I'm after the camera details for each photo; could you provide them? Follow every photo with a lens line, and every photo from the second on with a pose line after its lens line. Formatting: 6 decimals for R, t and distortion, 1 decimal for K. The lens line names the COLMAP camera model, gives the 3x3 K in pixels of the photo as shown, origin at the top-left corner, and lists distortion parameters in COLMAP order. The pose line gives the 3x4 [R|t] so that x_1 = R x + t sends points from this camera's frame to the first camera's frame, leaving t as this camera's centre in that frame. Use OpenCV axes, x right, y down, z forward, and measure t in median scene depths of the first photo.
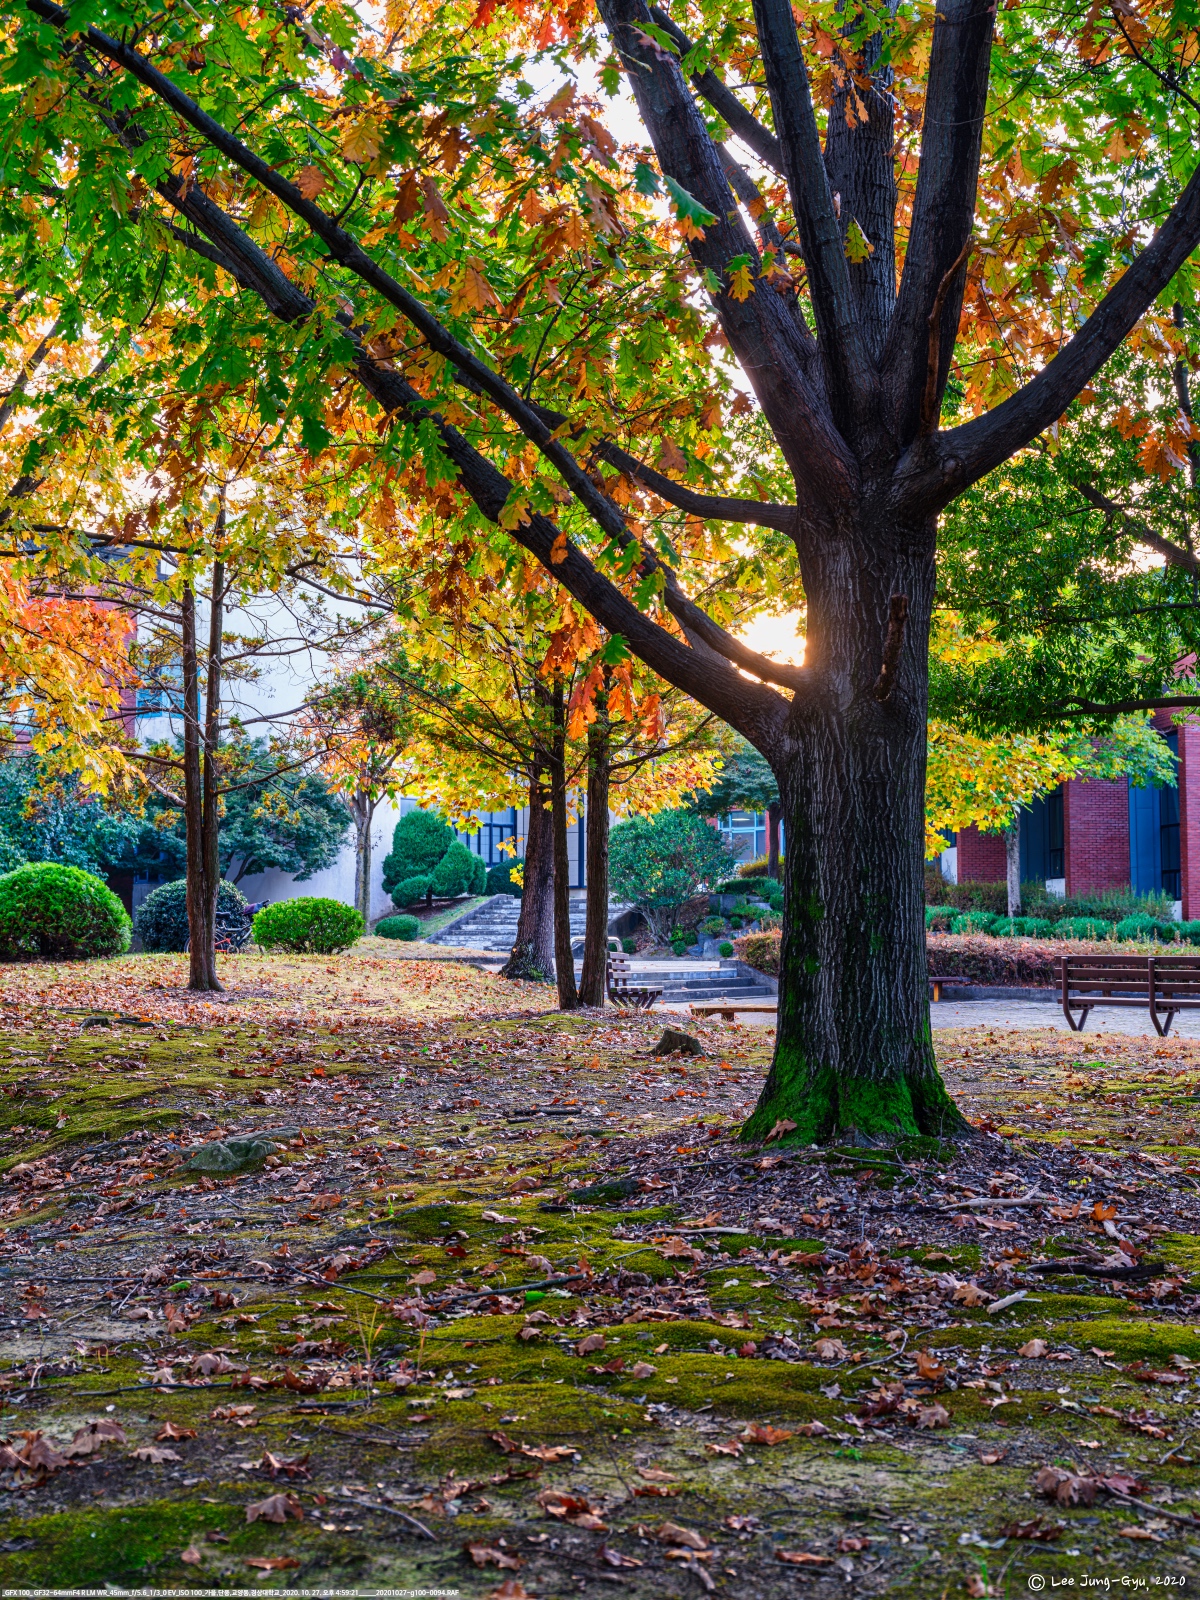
lens RADIAL K [[2051.3, 0, 601.1], [0, 2051.3, 797.9], [0, 0, 1]] dist [0.001283, 0.000000]
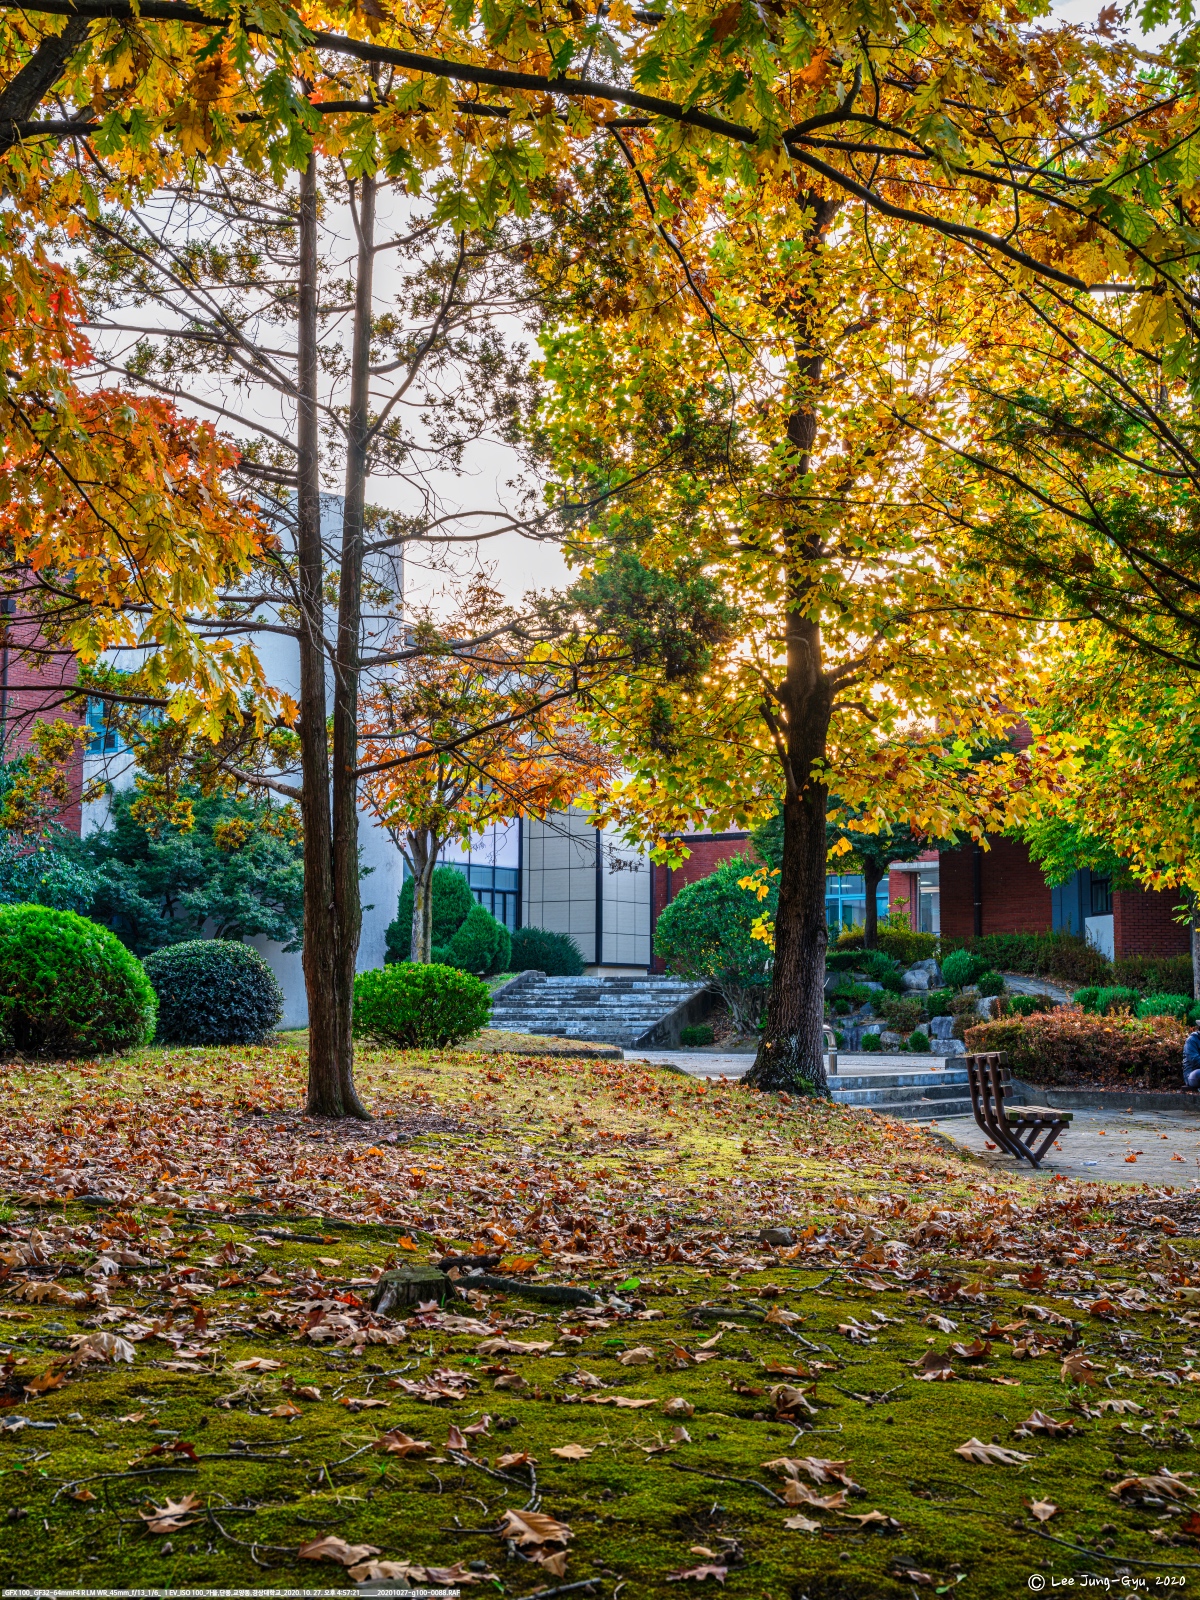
lens RADIAL K [[2051.3, 0, 598.1], [0, 2051.3, 799.1], [0, 0, 1]] dist [0.001283, 0.000000]
pose [[0.998915, 0.009947, 0.045487, -0.120993], [-0.008100, 0.999142, -0.040612, 0.023030], [-0.045852, 0.040200, 0.998139, 0.349275]]
